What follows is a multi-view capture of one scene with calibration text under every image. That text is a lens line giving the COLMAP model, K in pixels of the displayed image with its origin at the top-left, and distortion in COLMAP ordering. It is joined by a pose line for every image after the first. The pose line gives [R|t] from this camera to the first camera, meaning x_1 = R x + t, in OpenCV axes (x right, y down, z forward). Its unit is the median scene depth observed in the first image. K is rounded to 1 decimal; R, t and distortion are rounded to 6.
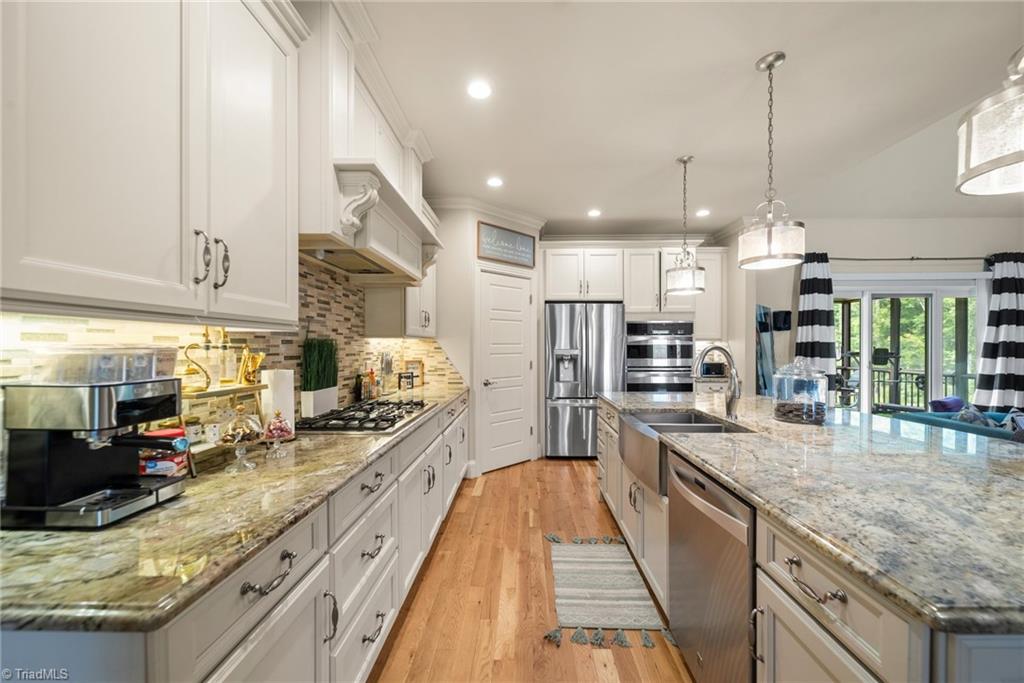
lens RADIAL K [[390.8, 0, 518.7], [0, 390.8, 348.6], [0, 0, 1]] dist [0.001496, -0.000075]
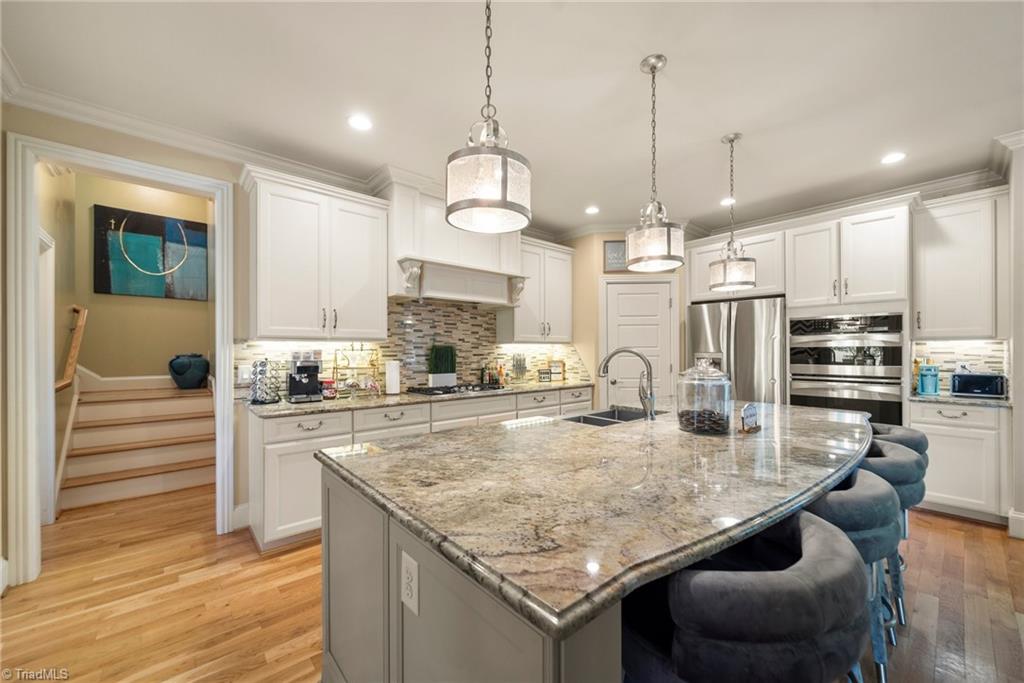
lens RADIAL K [[399.8, 0, 532.7], [0, 399.8, 348.7], [0, 0, 1]] dist [0.048518, -0.000011]
pose [[0.692548, -0.003254, -0.721365, 0.519819], [-0.001597, 0.999980, -0.006044, -0.000215], [0.721370, 0.005338, 0.692529, 0.024234]]
